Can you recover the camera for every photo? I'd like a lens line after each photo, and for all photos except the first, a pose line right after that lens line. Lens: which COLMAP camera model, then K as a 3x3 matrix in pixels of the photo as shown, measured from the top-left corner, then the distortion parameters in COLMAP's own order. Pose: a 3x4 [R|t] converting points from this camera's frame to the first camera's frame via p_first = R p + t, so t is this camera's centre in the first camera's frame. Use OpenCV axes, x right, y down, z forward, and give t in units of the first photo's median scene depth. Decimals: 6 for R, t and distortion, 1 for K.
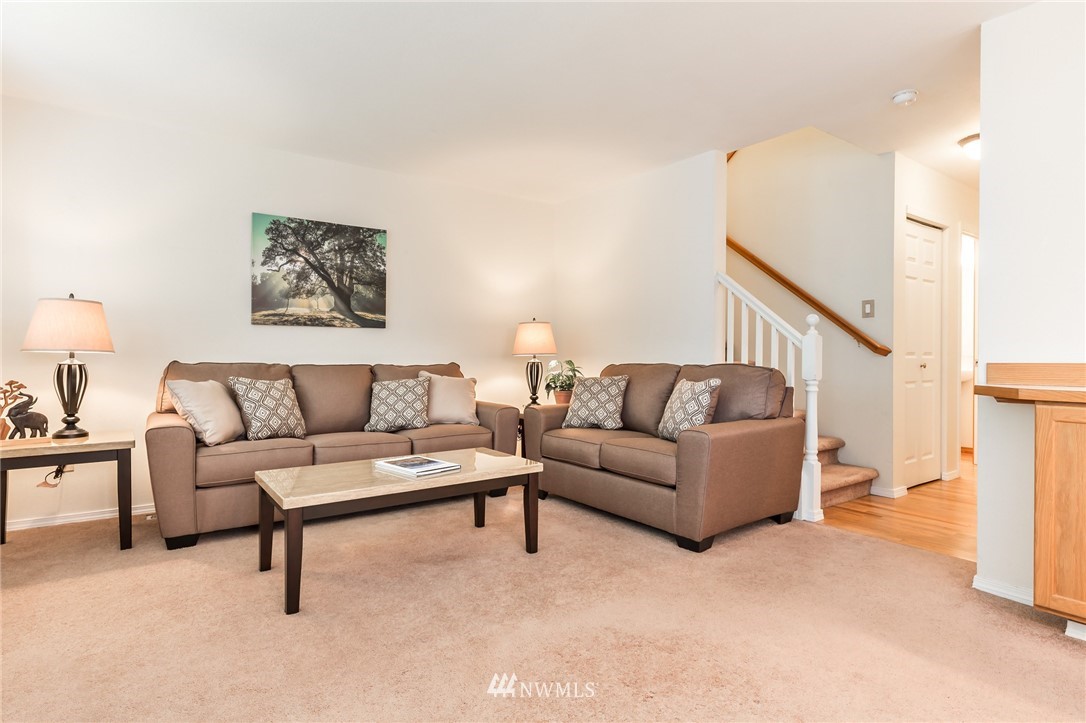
lens RADIAL K [[576.9, 0, 544.1], [0, 576.9, 358.2], [0, 0, 1]] dist [-0.006898, -0.000496]
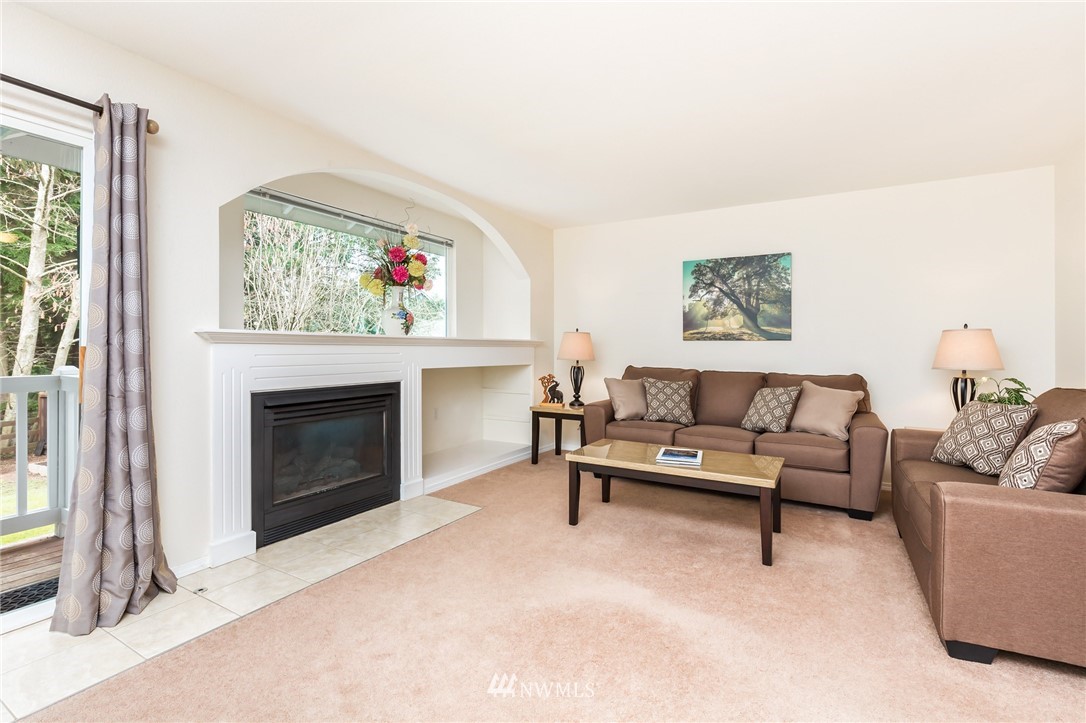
lens RADIAL K [[496.9, 0, 532.6], [0, 496.9, 342.3], [0, 0, 1]] dist [0.000298, 0.000043]
pose [[0.379977, -0.010588, -0.924935, 0.459889], [-0.009641, 0.999835, -0.015406, -0.031036], [0.924946, 0.014771, 0.379812, 0.189581]]
